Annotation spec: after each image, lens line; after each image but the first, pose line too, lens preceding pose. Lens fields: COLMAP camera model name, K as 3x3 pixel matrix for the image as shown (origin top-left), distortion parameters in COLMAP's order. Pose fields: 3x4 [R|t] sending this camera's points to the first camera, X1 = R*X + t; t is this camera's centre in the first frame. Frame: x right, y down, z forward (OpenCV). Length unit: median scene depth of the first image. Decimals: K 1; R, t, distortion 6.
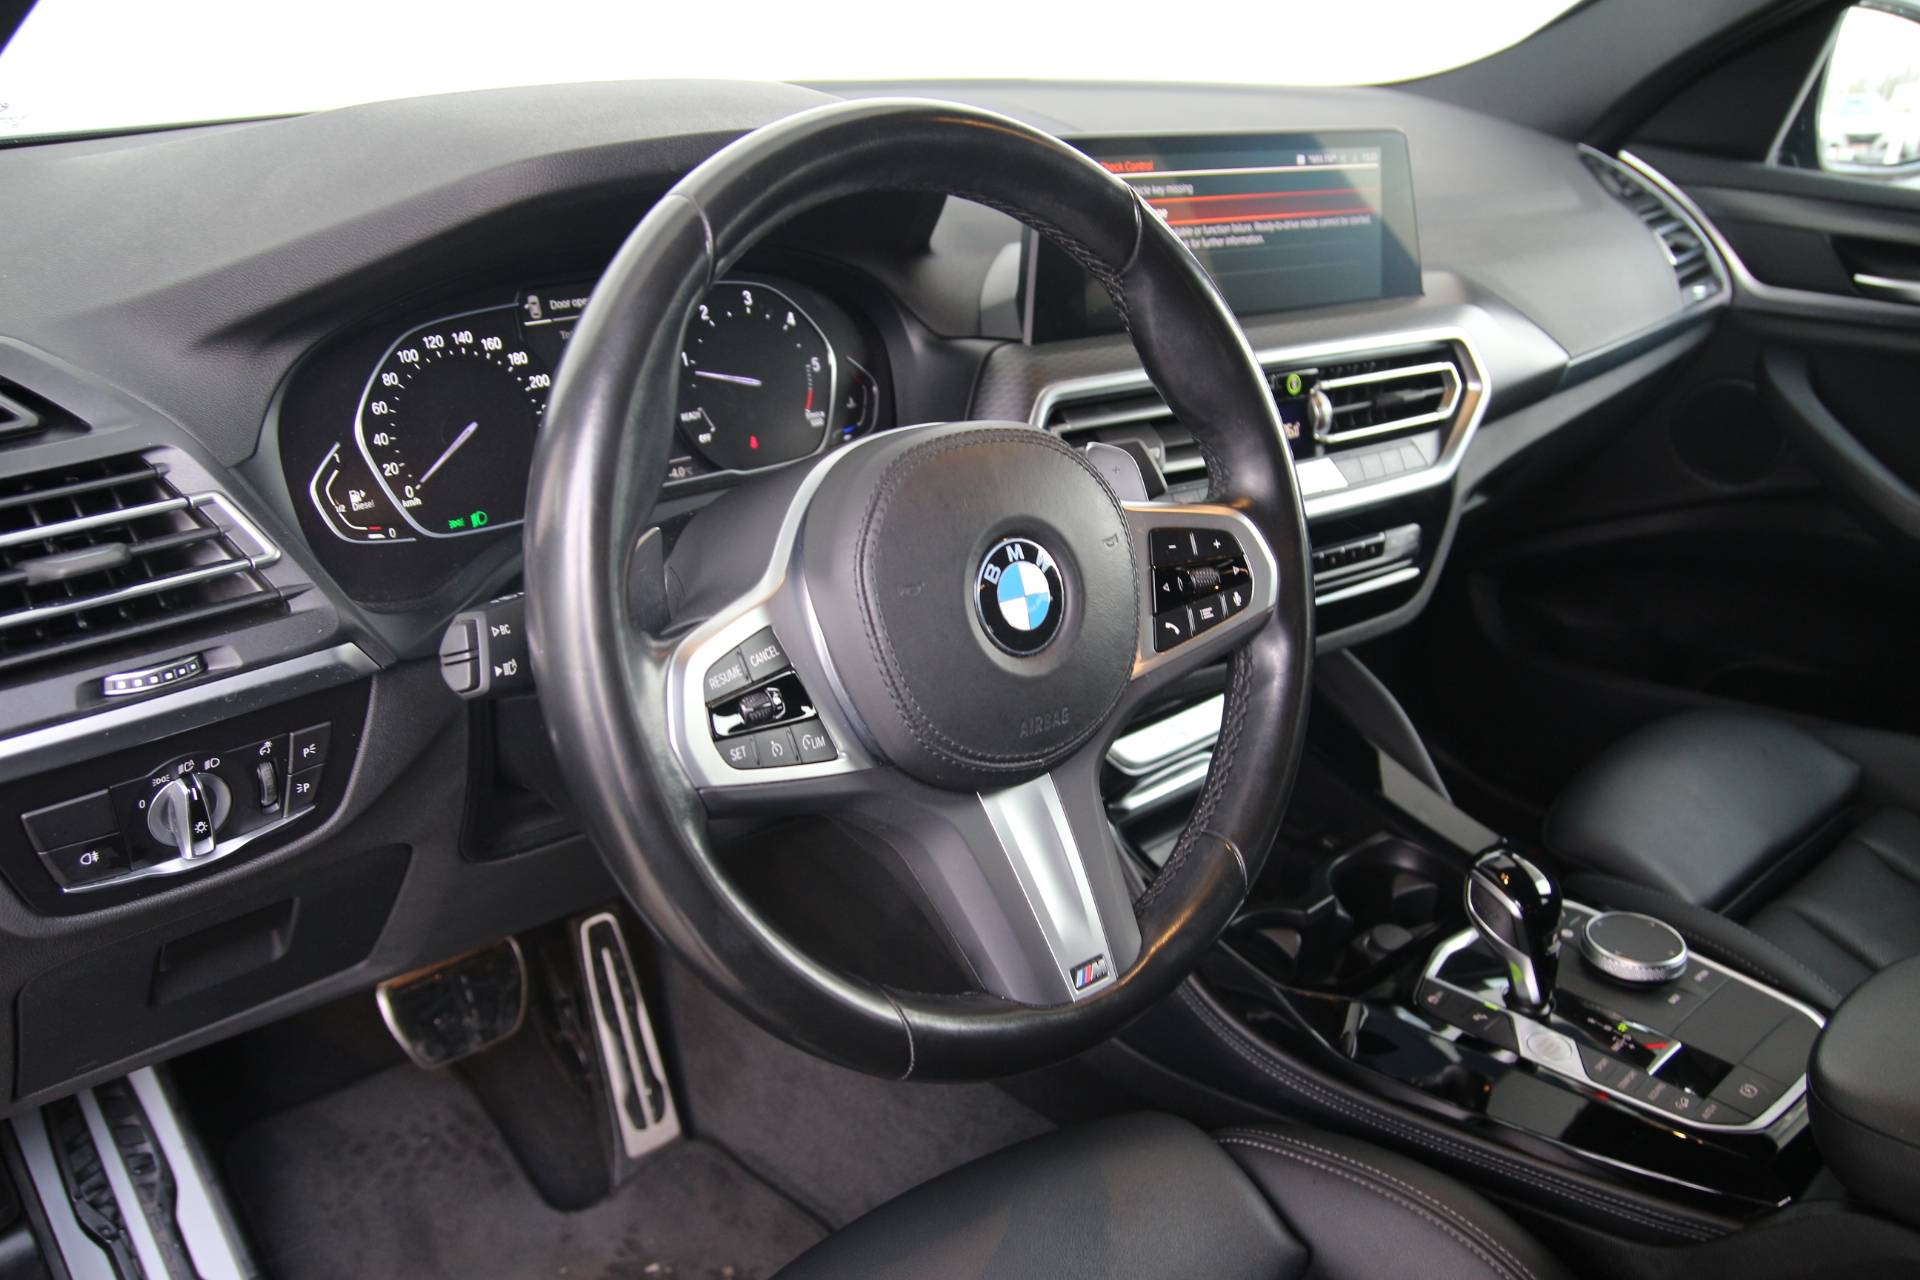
lens RADIAL K [[1557.8, 0, 957.8], [0, 1557.8, 662.1], [0, 0, 1]] dist [-0.059718, 0.007208]
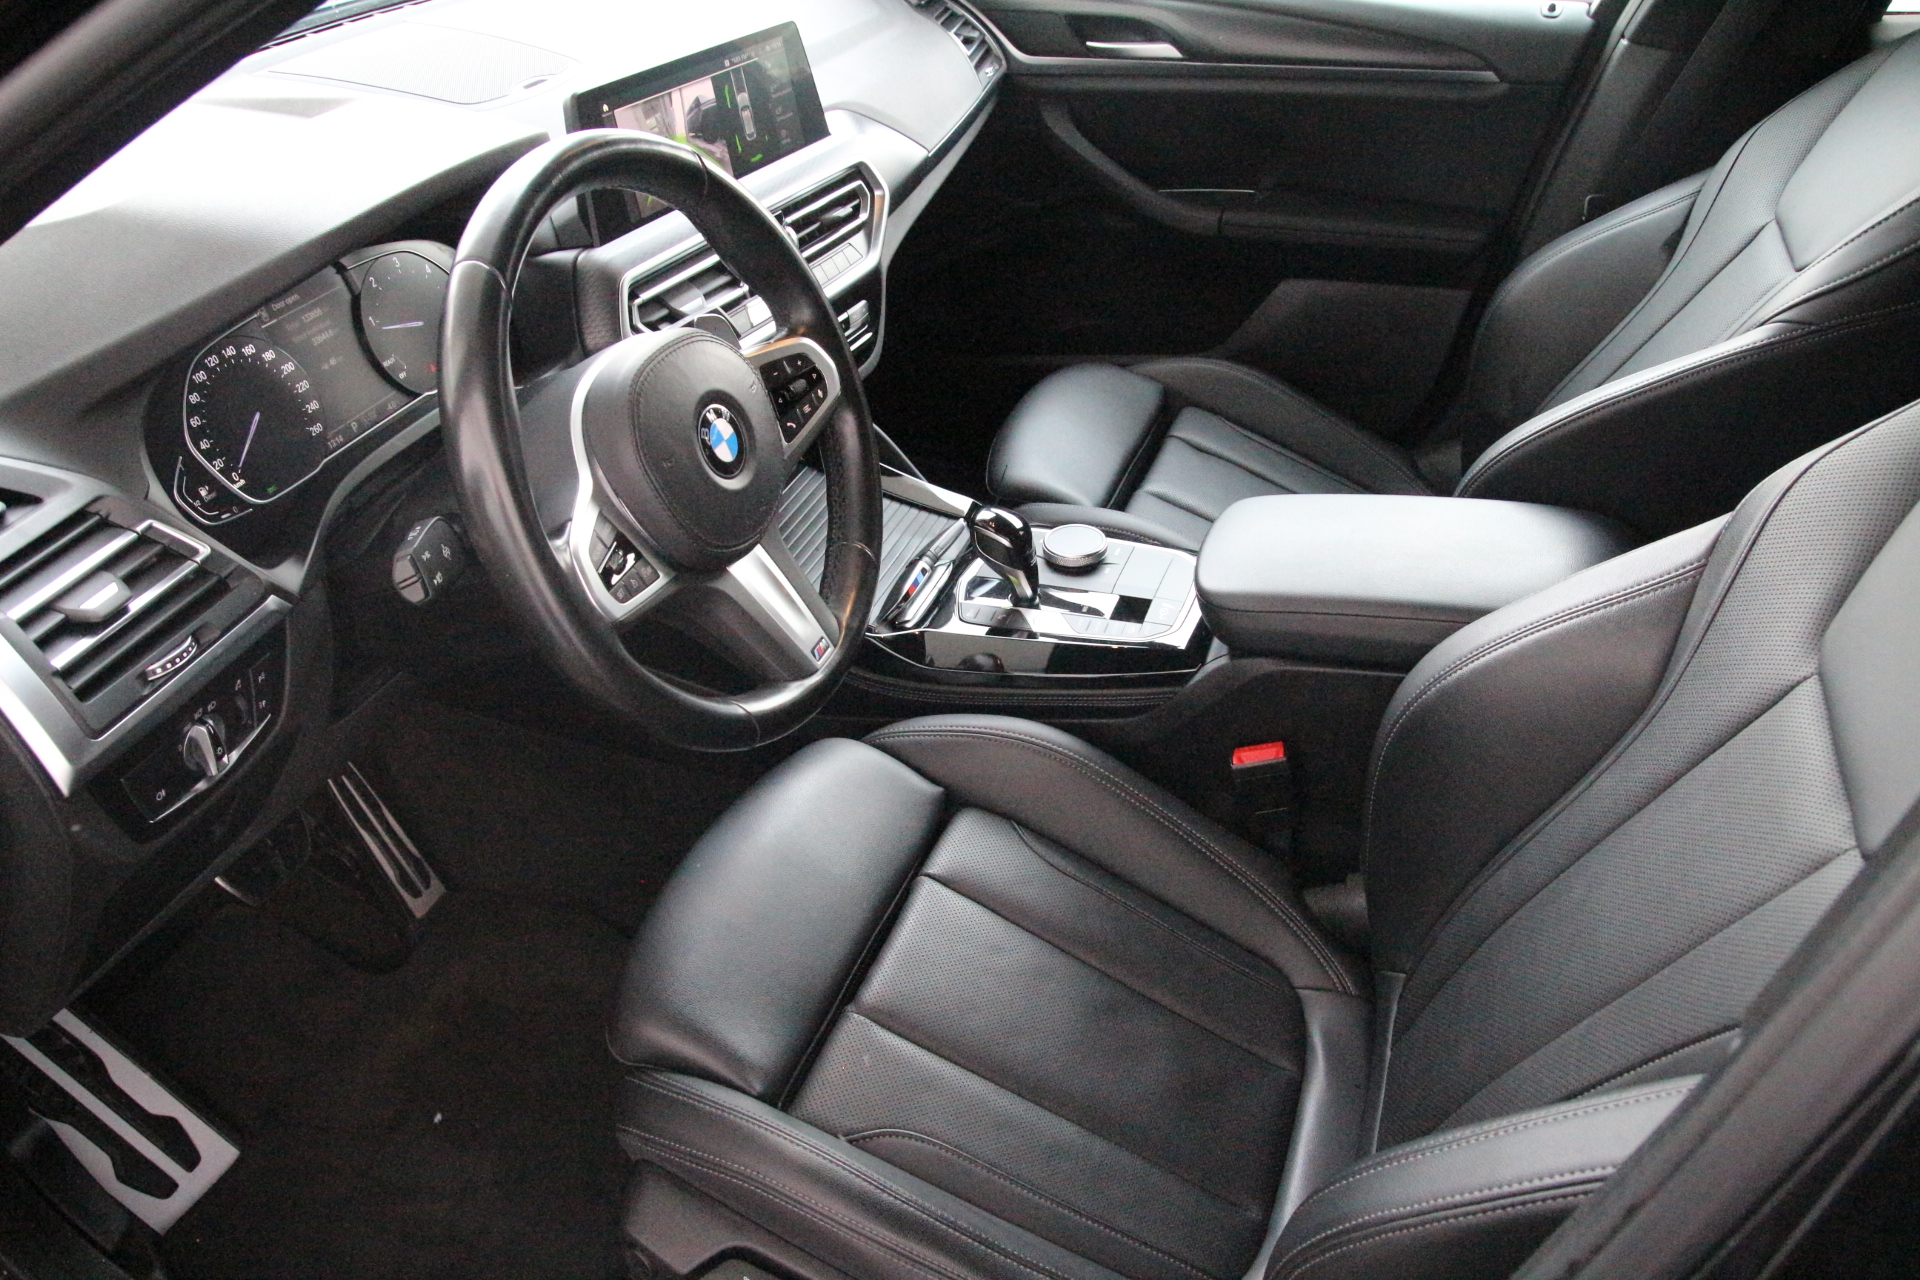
lens RADIAL K [[1466.7, 0, 960.0], [0, 1466.7, 640.0], [0, 0, 1]] dist [-0.130217, 0.002191]
pose [[0.882187, -0.300225, 0.362782, -0.251196], [0.228380, 0.946512, 0.227942, -0.097563], [-0.411811, -0.118235, 0.903566, -0.333412]]
